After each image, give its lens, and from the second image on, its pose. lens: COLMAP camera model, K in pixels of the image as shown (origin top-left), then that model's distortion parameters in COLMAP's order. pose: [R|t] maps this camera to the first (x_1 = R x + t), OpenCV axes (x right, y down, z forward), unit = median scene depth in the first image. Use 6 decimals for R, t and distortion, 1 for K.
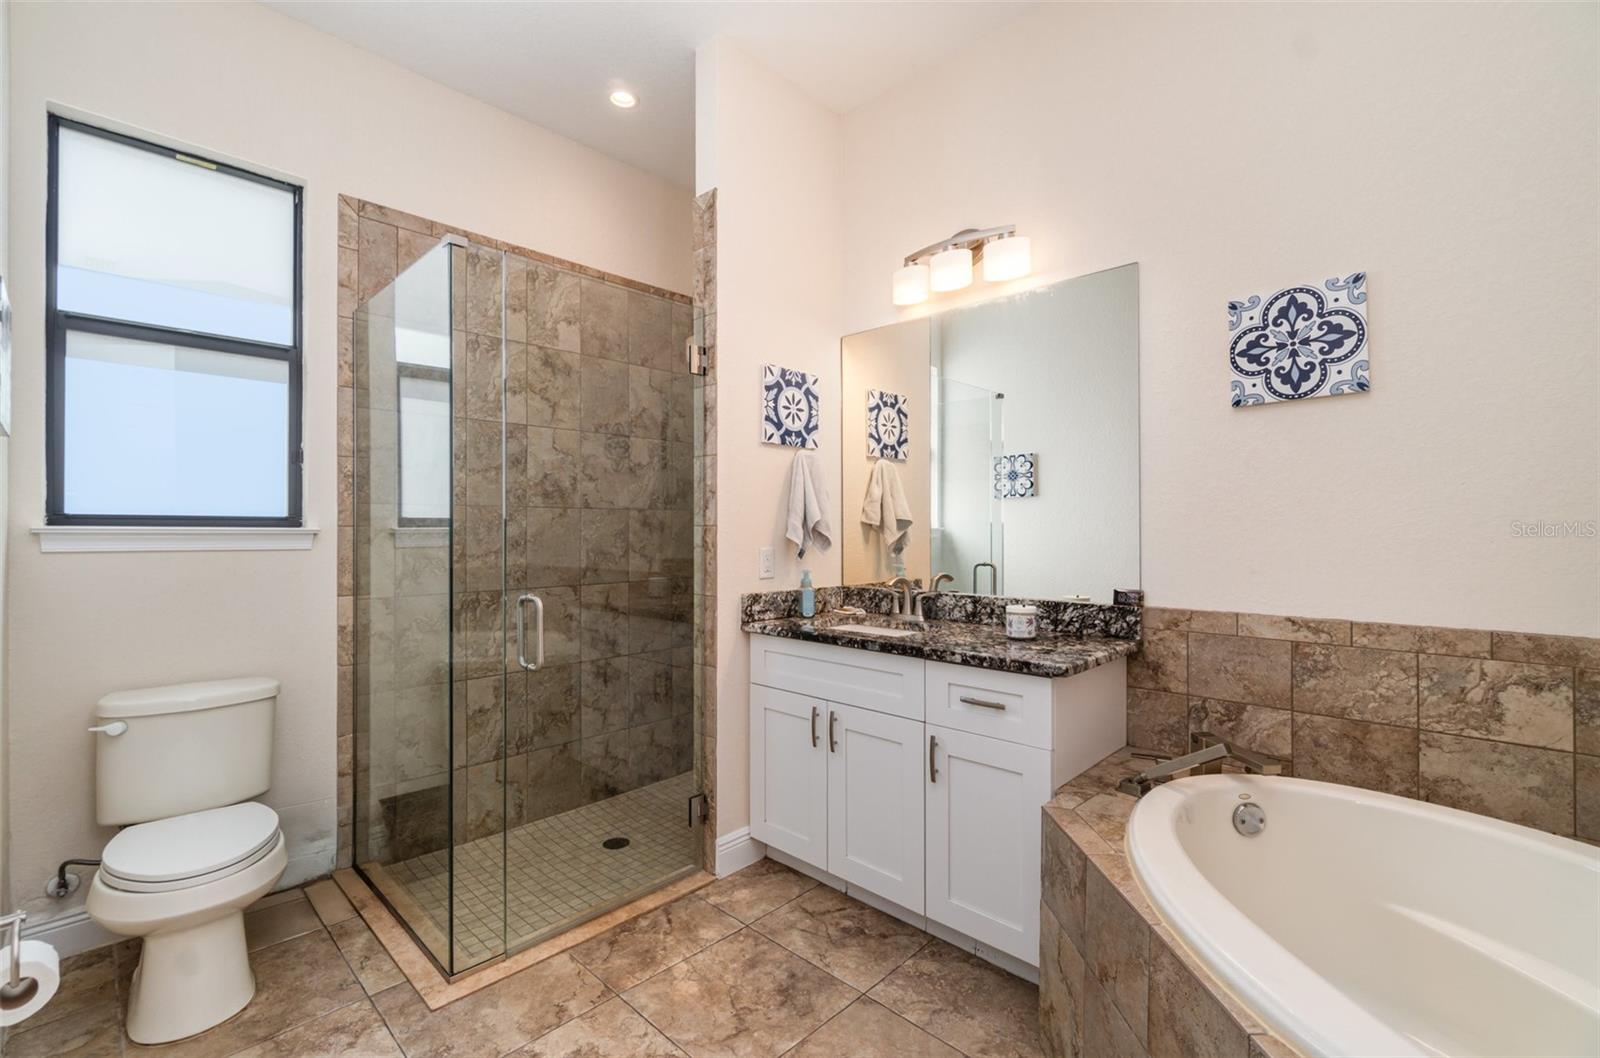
lens RADIAL K [[690.8, 0, 801.4], [0, 690.8, 512.8], [0, 0, 1]] dist [0.000477, 0.000327]
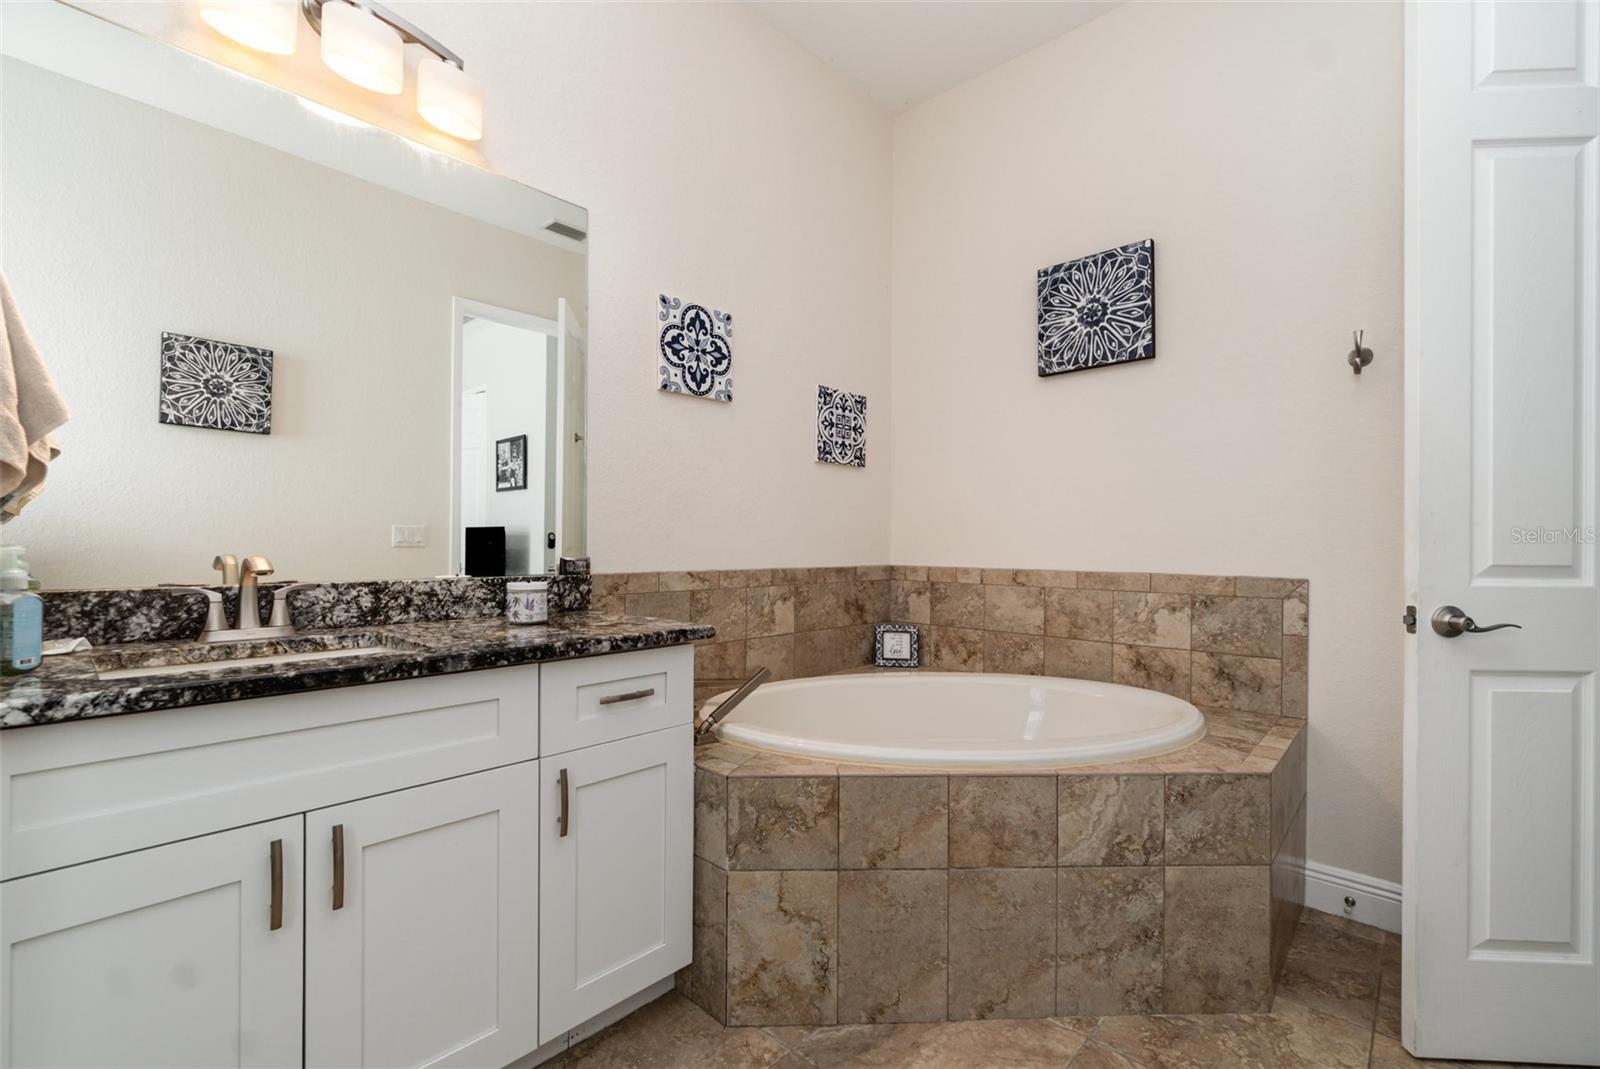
lens RADIAL K [[693.0, 0, 803.1], [0, 693.0, 537.5], [0, 0, 1]] dist [-0.001668, -0.000379]
pose [[-0.016497, 0.009775, 0.999816, -0.516006], [-0.031734, 0.999443, -0.010295, 0.094873], [-0.999360, -0.031898, -0.016178, 0.800655]]
